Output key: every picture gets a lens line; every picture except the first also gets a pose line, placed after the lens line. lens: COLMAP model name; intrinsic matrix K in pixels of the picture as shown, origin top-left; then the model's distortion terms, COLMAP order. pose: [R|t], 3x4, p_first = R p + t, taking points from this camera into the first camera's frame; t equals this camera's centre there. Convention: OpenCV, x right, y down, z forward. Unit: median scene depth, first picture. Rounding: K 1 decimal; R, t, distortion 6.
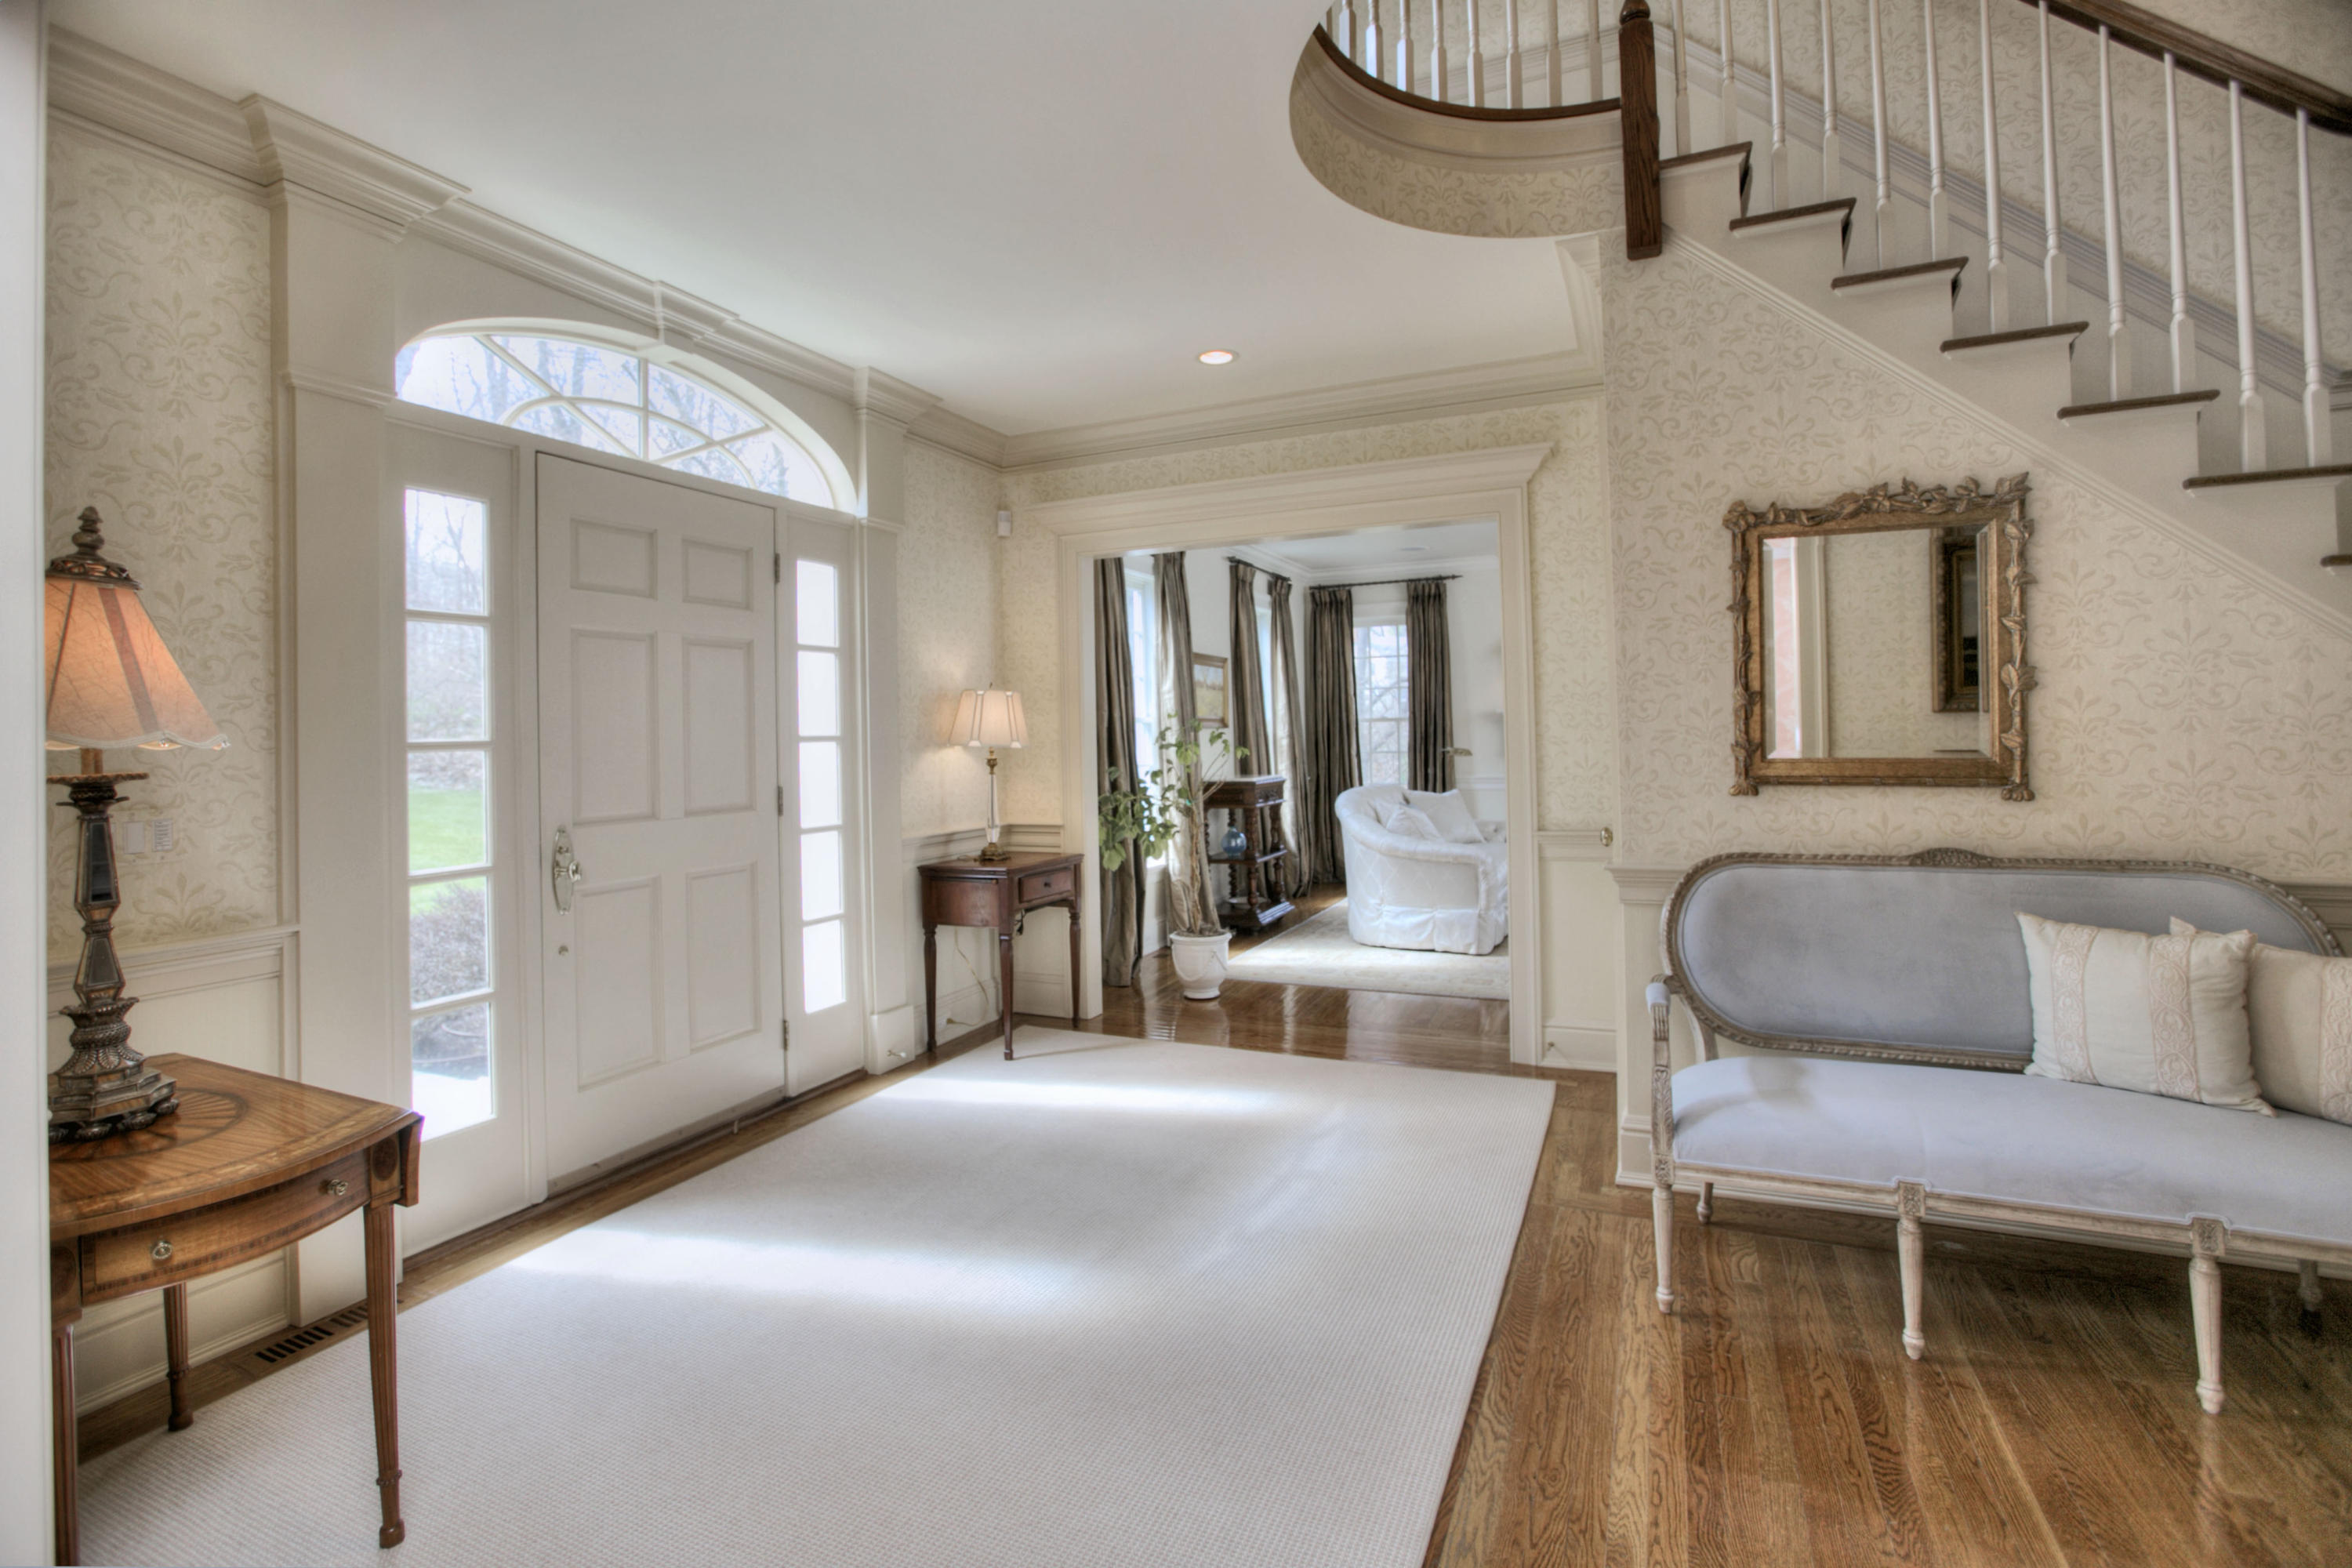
lens RADIAL K [[1069.6, 0, 1302.4], [0, 1069.6, 720.2], [0, 0, 1]] dist [-0.001764, 0.000154]
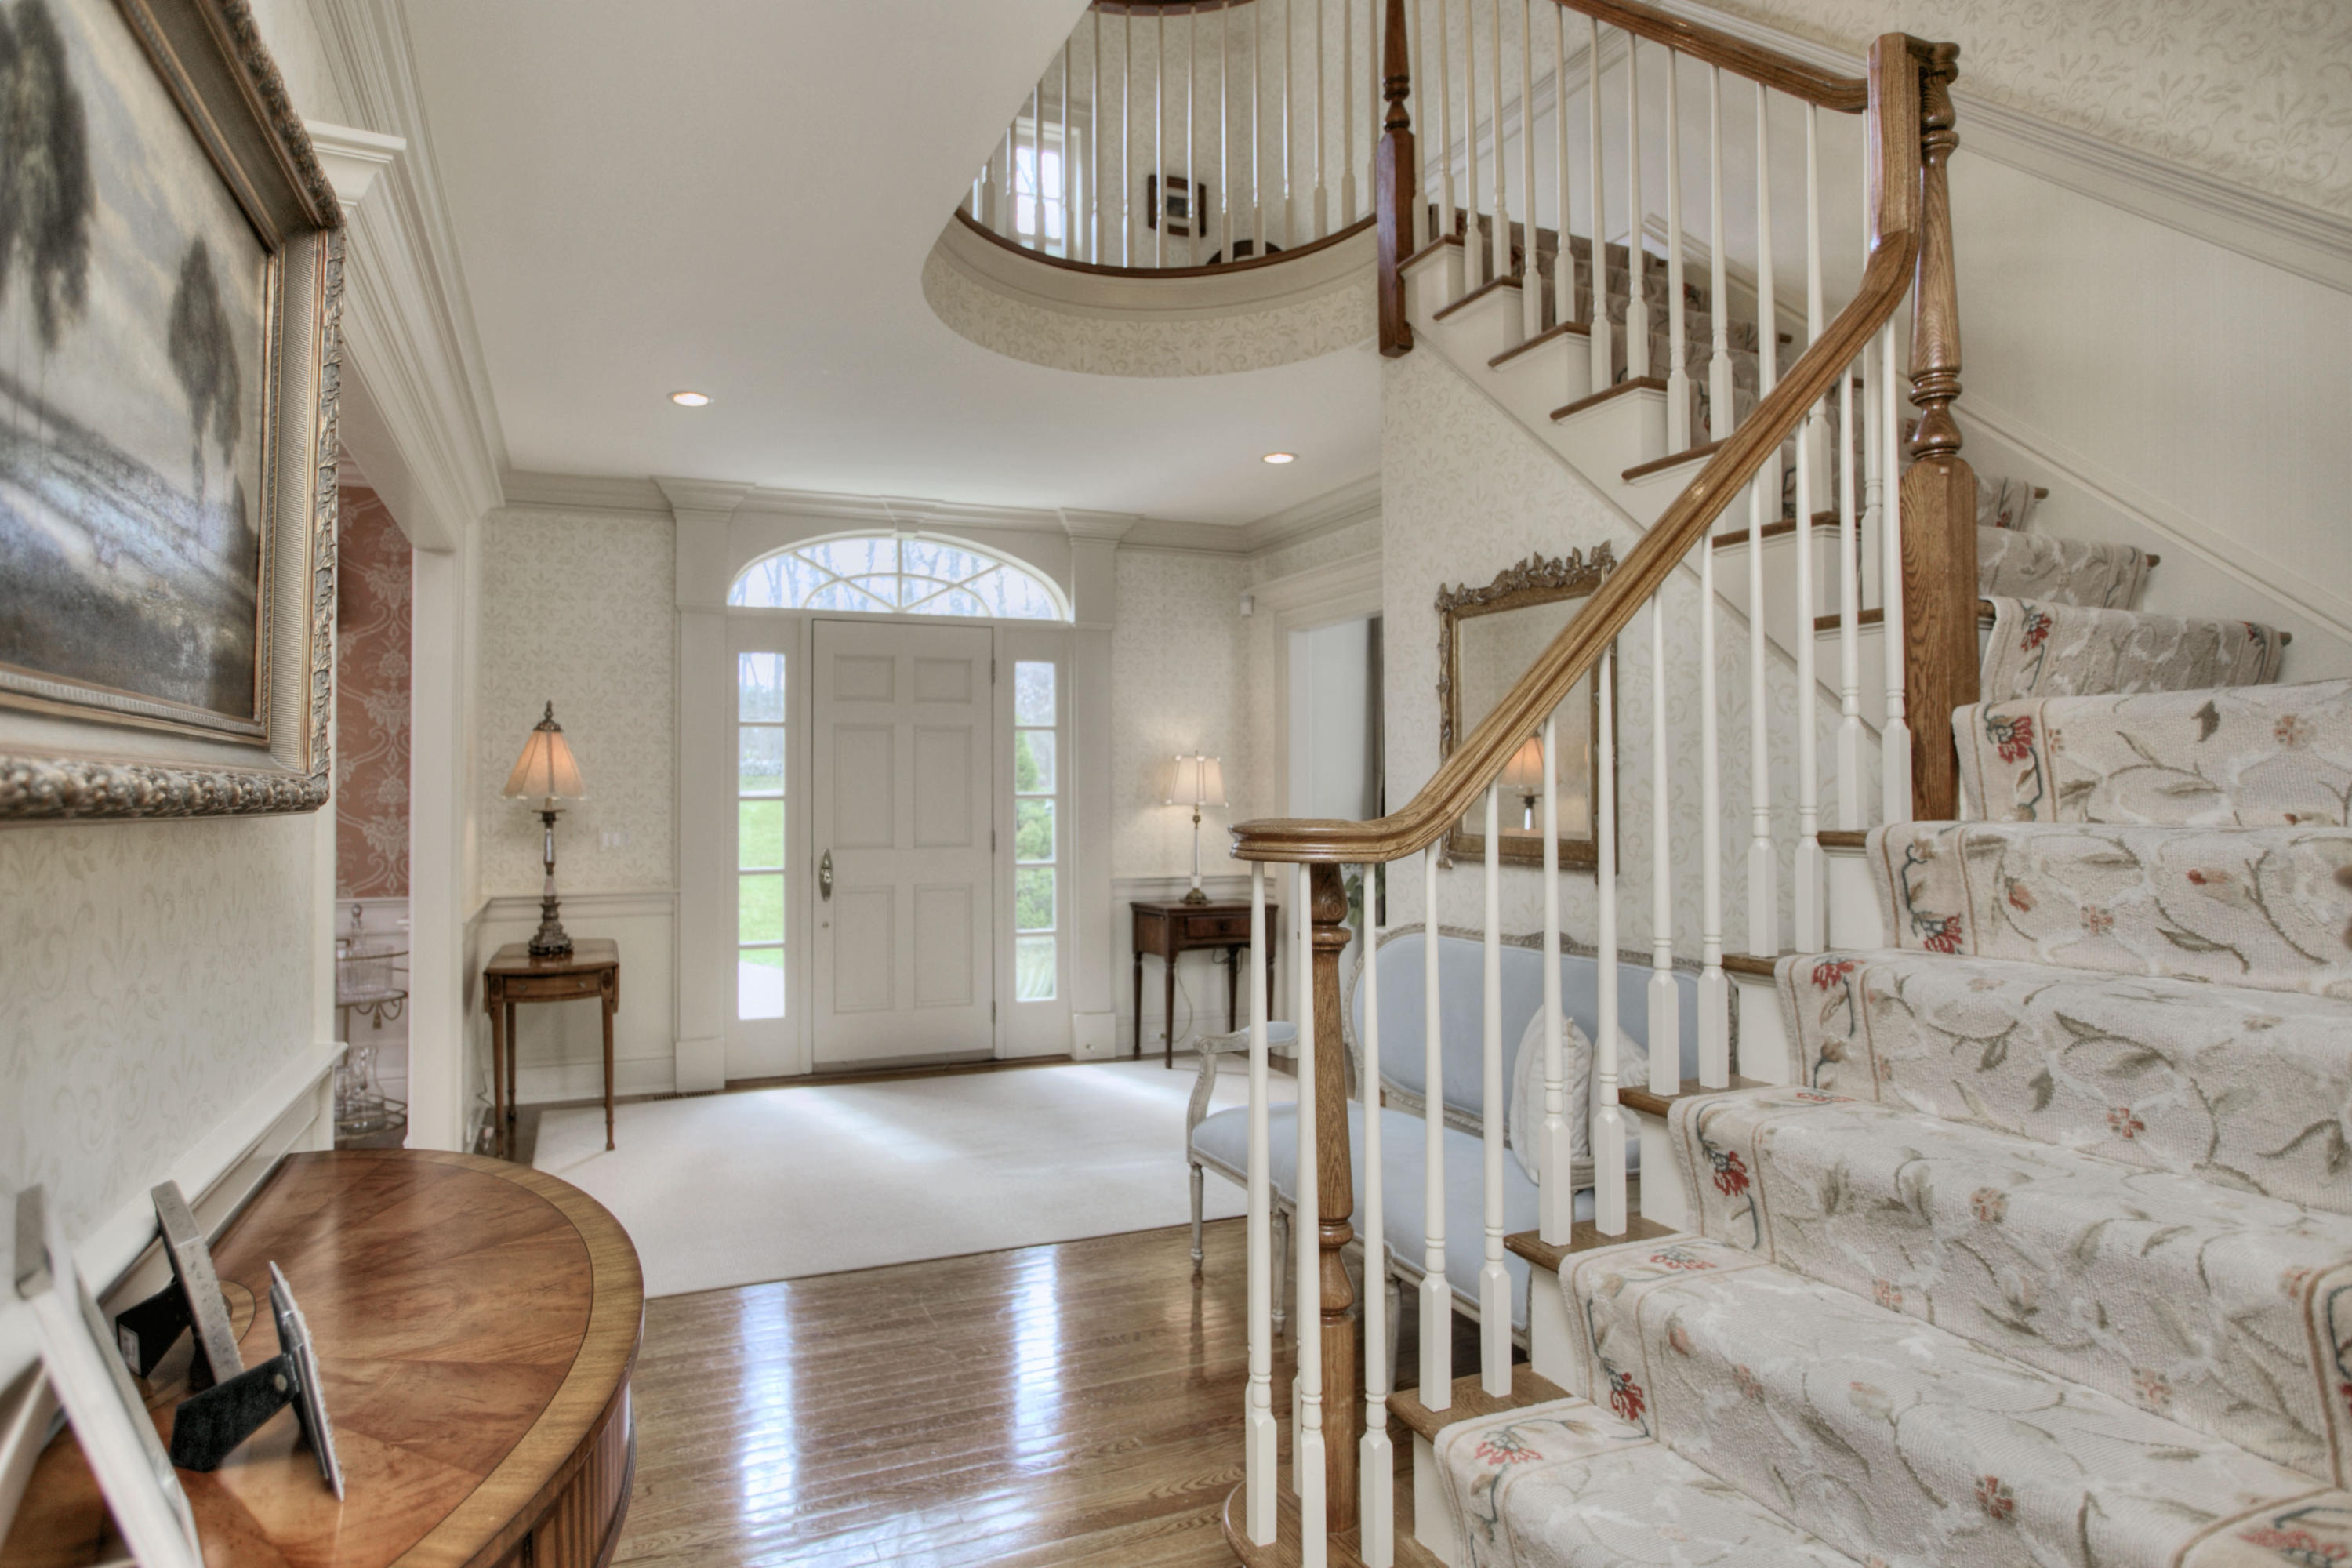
lens RADIAL K [[1412.9, 0, 1176.0], [0, 1412.9, 784.0], [0, 0, 1]] dist [-0.032131, -0.000249]
pose [[0.714569, 0.010725, -0.699483, 0.964999], [-0.001692, 0.999906, 0.013603, -0.023812], [0.699563, -0.008536, 0.714520, -0.127715]]
